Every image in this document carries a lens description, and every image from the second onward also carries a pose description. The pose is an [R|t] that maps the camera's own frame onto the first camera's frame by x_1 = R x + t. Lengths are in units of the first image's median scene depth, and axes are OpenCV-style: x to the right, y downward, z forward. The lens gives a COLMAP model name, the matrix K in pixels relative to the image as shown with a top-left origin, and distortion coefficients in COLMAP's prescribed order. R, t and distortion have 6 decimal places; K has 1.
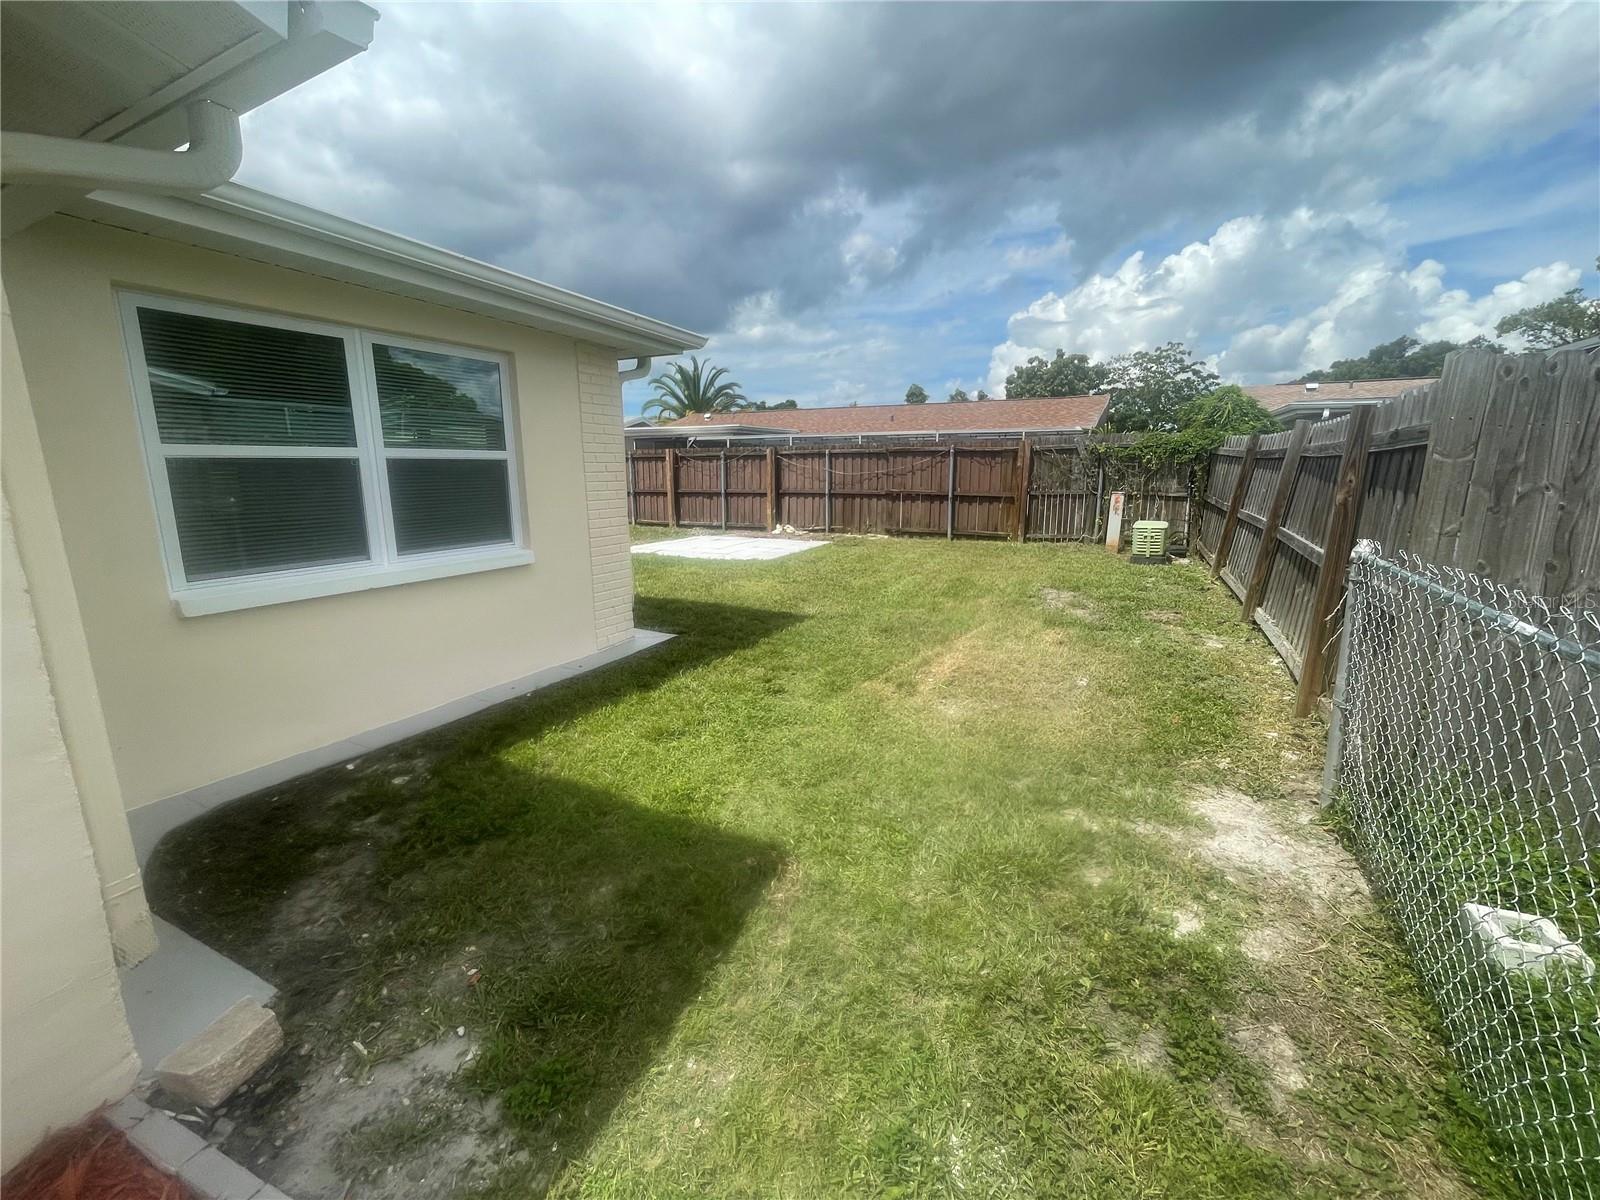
lens RADIAL K [[651.7, 0, 800.6], [0, 651.7, 595.1], [0, 0, 1]] dist [-0.000533, 0.000000]
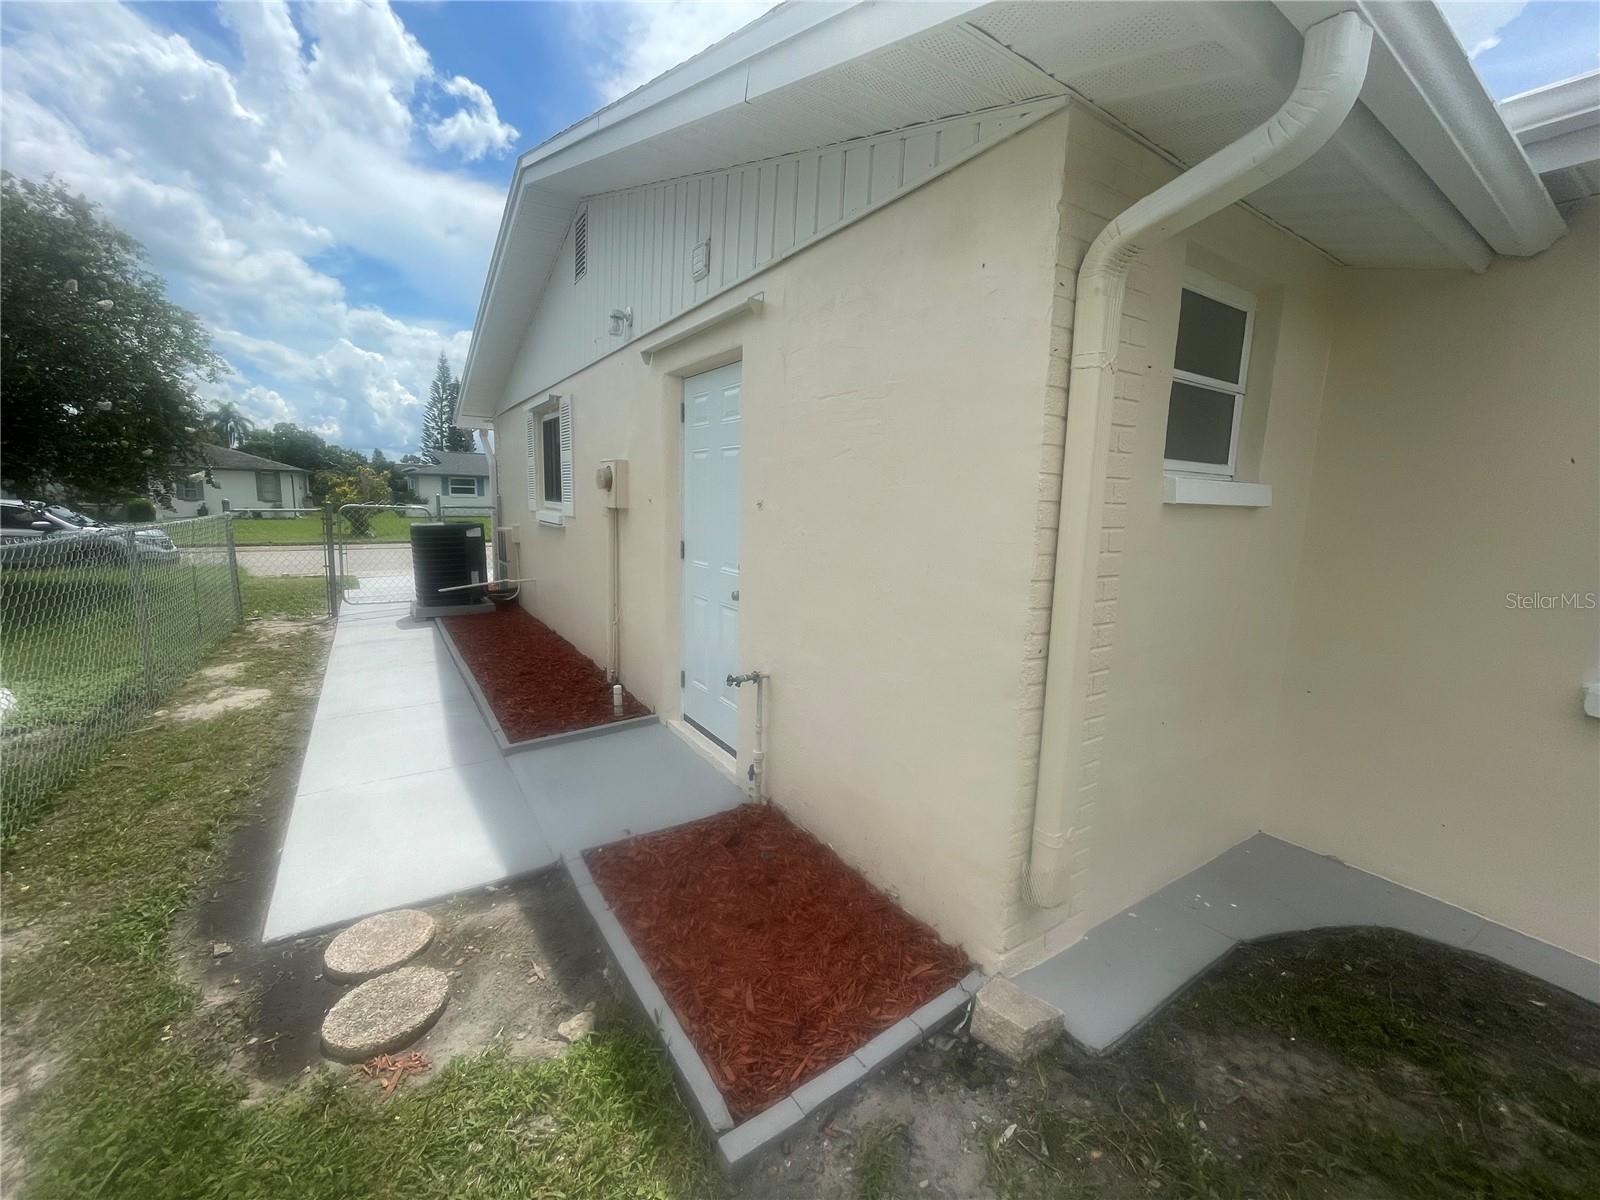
lens RADIAL K [[651.7, 0, 800.6], [0, 651.7, 595.1], [0, 0, 1]] dist [-0.000533, 0.000000]
pose [[-0.505389, 0.122616, -0.854135, 0.122928], [-0.187296, 0.950665, 0.247296, -0.152633], [0.842319, 0.284957, -0.457490, 0.844641]]
